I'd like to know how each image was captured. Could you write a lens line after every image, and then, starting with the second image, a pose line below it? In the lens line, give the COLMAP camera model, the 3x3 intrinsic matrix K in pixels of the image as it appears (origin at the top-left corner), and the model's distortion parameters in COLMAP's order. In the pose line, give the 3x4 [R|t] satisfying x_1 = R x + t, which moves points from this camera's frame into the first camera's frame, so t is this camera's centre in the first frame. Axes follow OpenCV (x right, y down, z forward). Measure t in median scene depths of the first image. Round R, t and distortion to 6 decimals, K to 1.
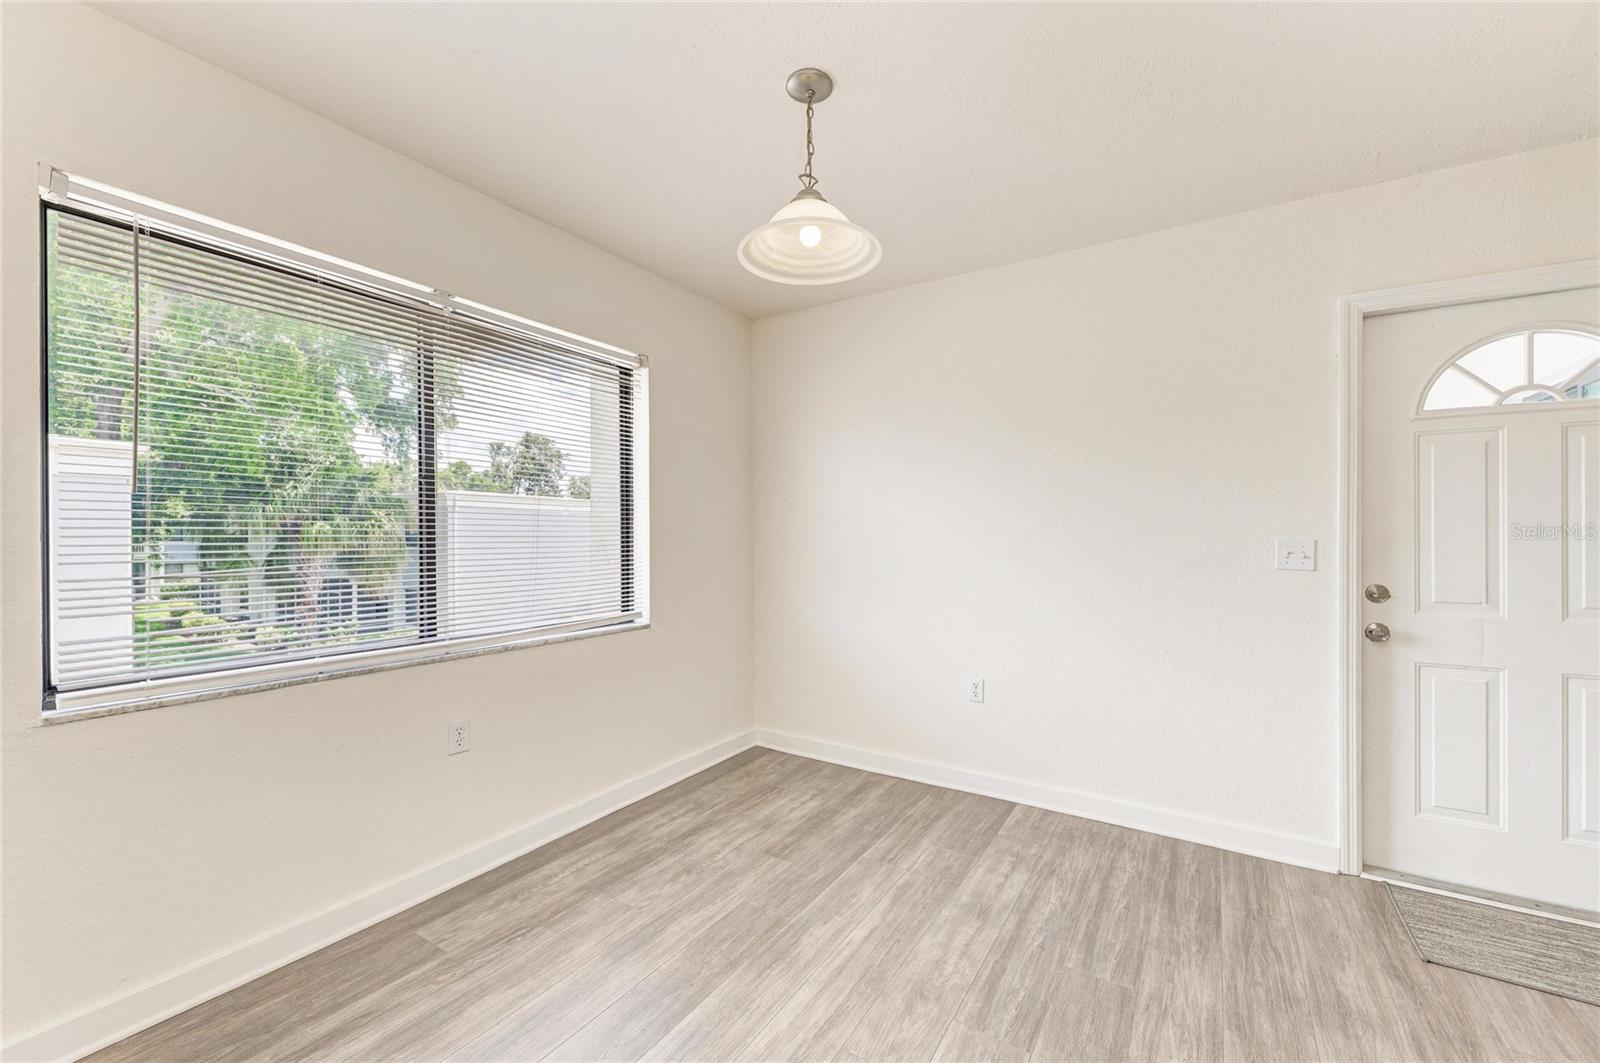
lens RADIAL K [[652.3, 0, 800.0], [0, 652.3, 531.5], [0, 0, 1]] dist [-0.000825, -0.000299]
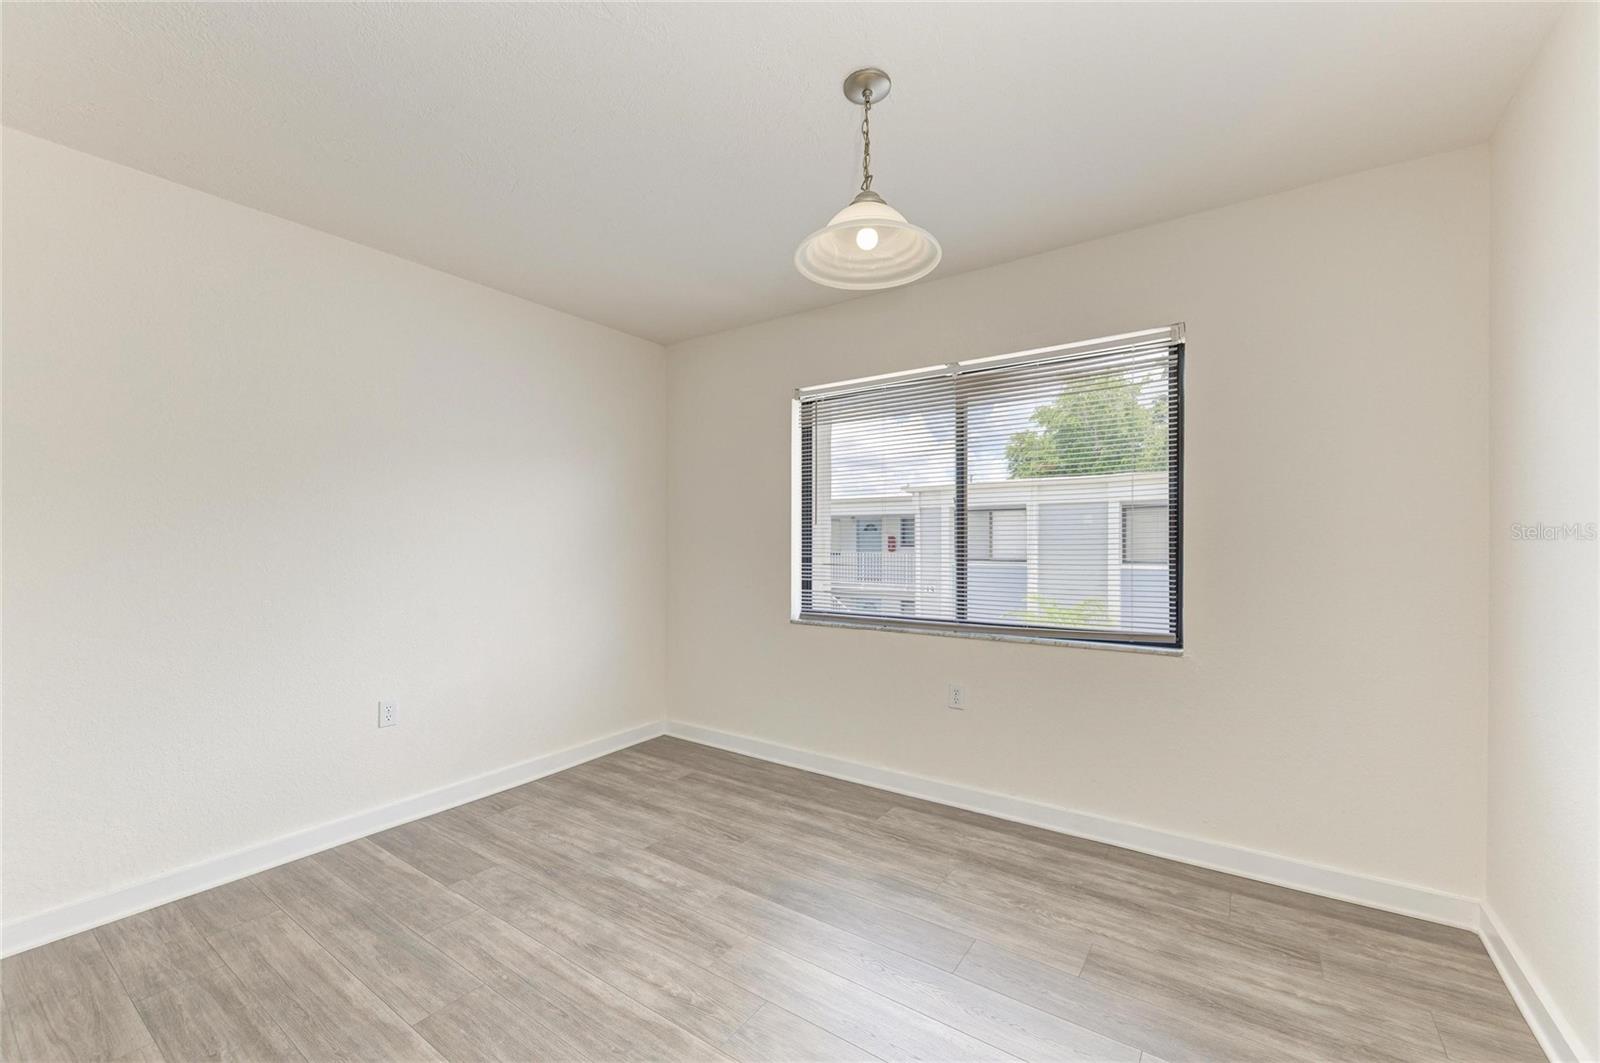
lens RADIAL K [[630.0, 0, 801.8], [0, 630.0, 544.7], [0, 0, 1]] dist [0.009158, -0.006430]
pose [[-0.045103, 0.000745, -0.998982, 0.727935], [0.004037, 0.999992, 0.000564, 0.005260], [0.998974, -0.004008, -0.045106, 0.707289]]
